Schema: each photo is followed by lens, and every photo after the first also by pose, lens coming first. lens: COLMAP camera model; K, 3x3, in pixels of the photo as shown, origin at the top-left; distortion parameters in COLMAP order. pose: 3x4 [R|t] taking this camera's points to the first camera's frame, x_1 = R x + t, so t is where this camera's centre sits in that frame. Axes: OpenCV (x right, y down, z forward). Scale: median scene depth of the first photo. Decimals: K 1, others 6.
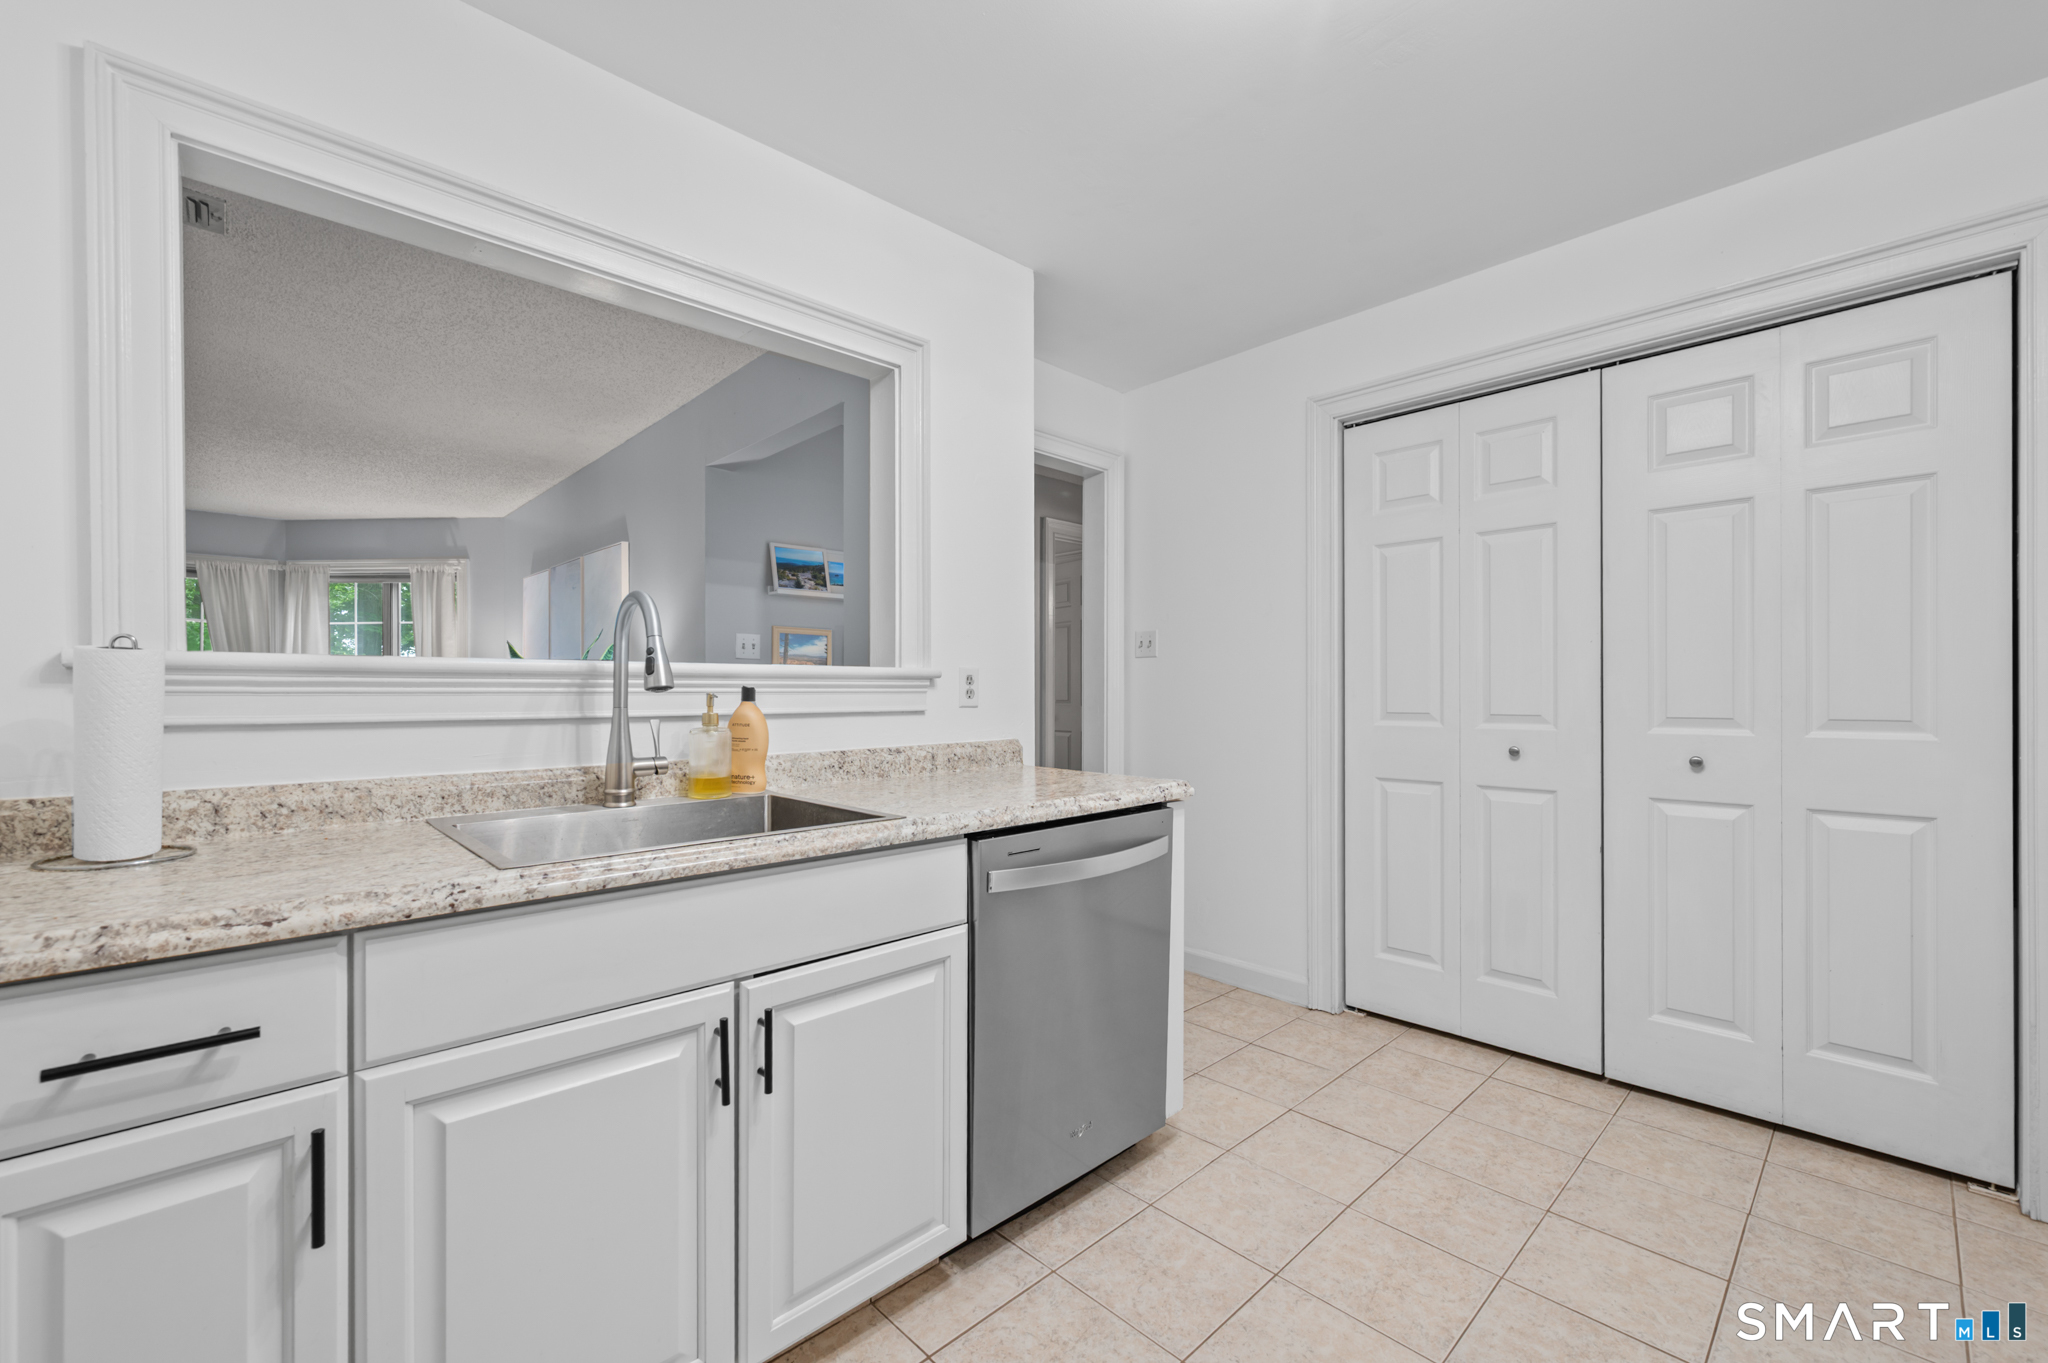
lens RADIAL K [[840.7, 0, 1021.9], [0, 840.7, 693.5], [0, 0, 1]] dist [0.000683, -0.000022]
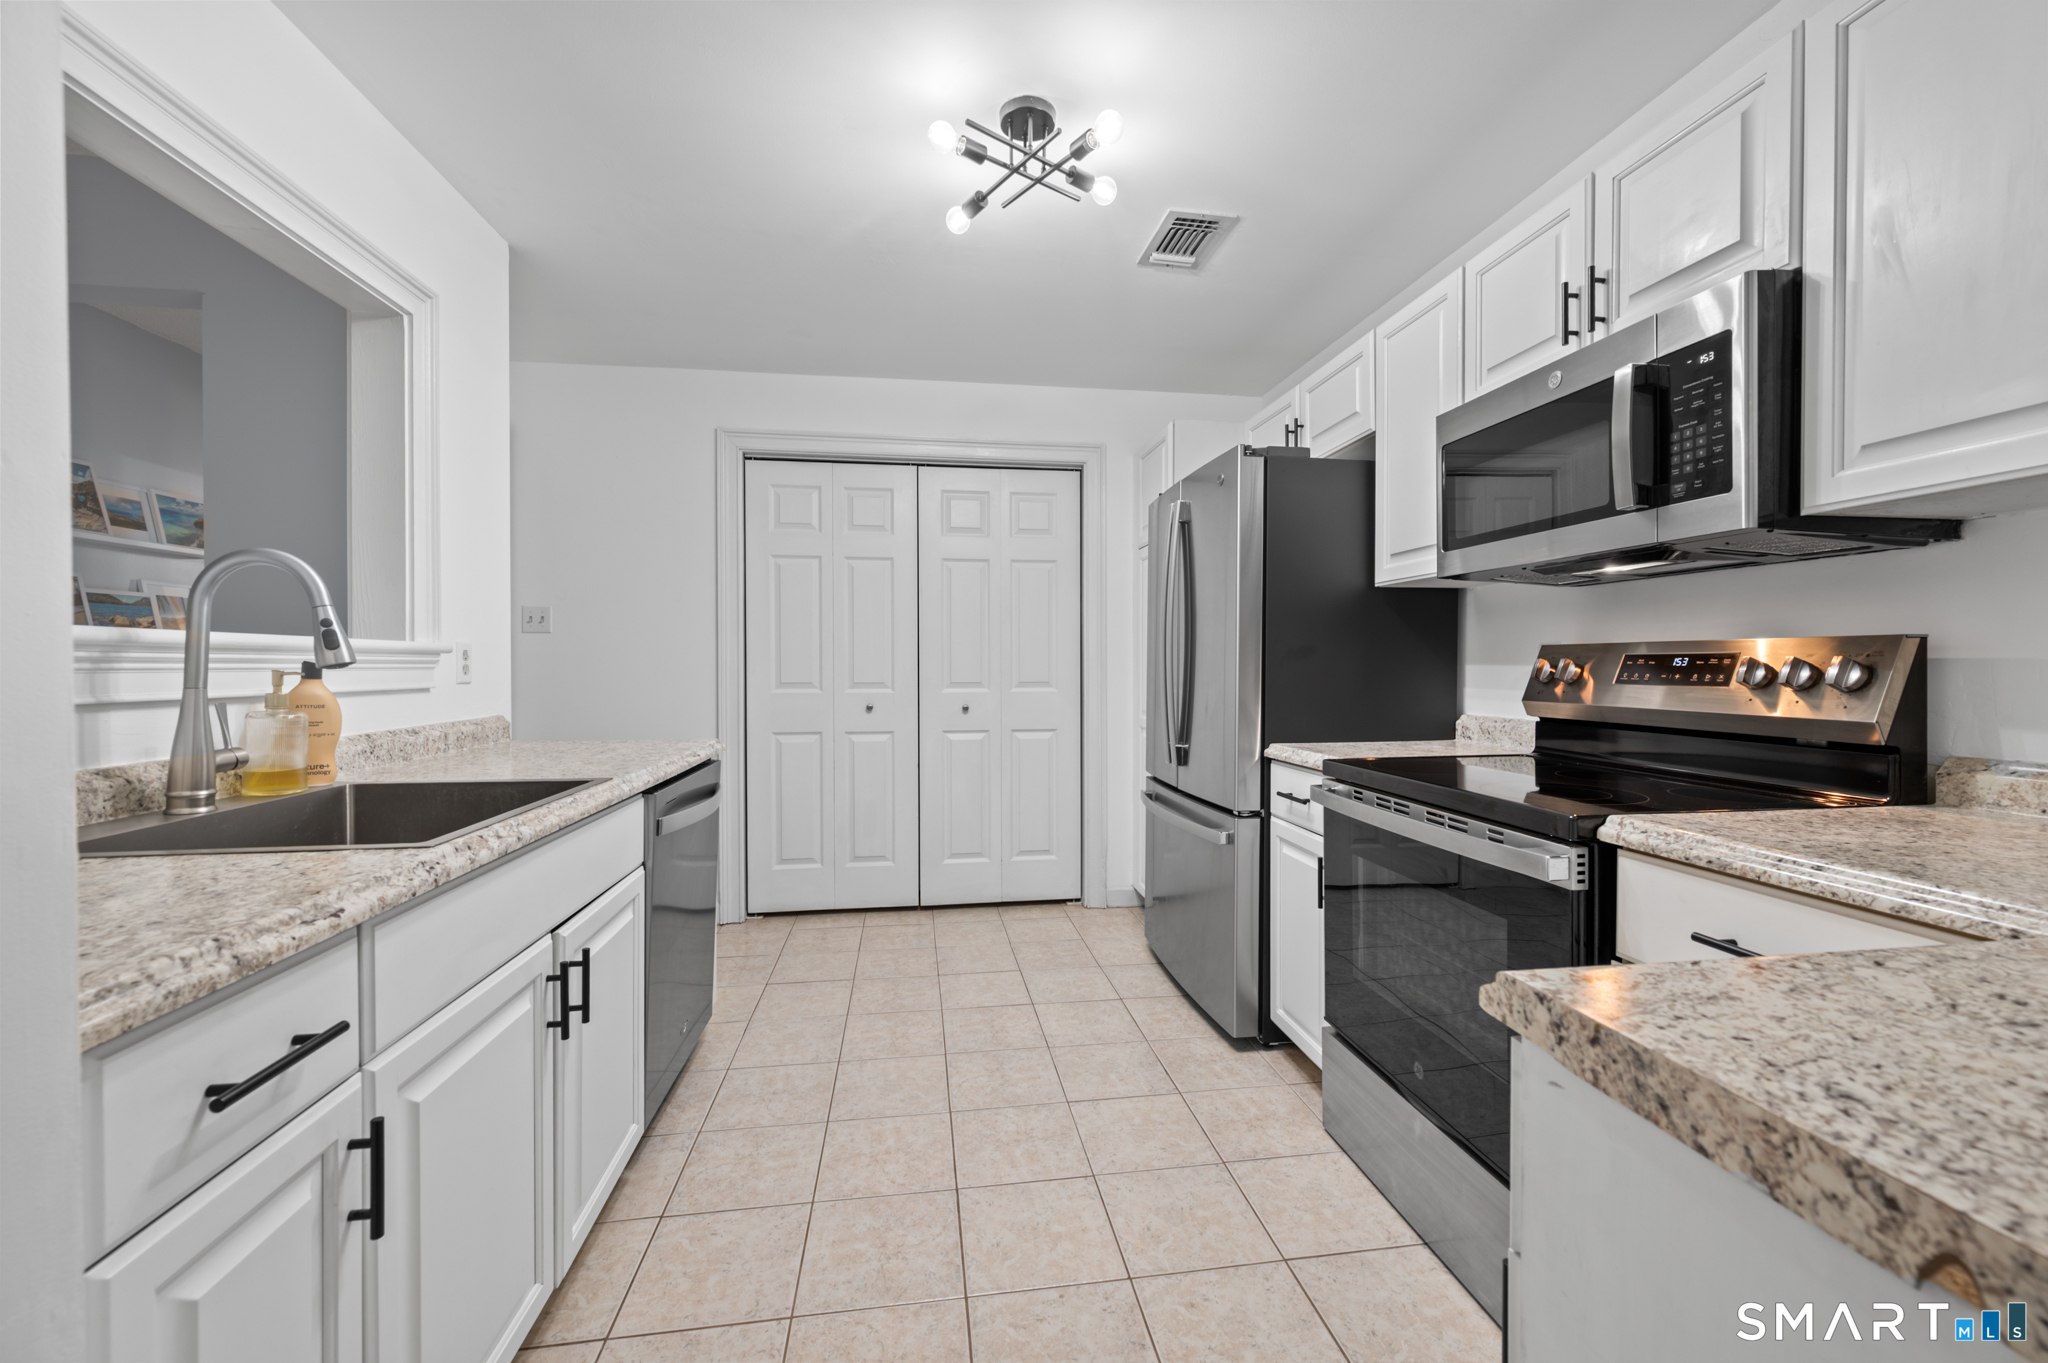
lens RADIAL K [[812.8, 0, 1030.8], [0, 812.8, 671.3], [0, 0, 1]] dist [0.000912, -0.000478]
pose [[0.572464, -0.003909, 0.819921, -0.505818], [-0.000200, 0.999988, 0.004907, -0.002630], [-0.819930, -0.002973, 0.572456, -0.070889]]
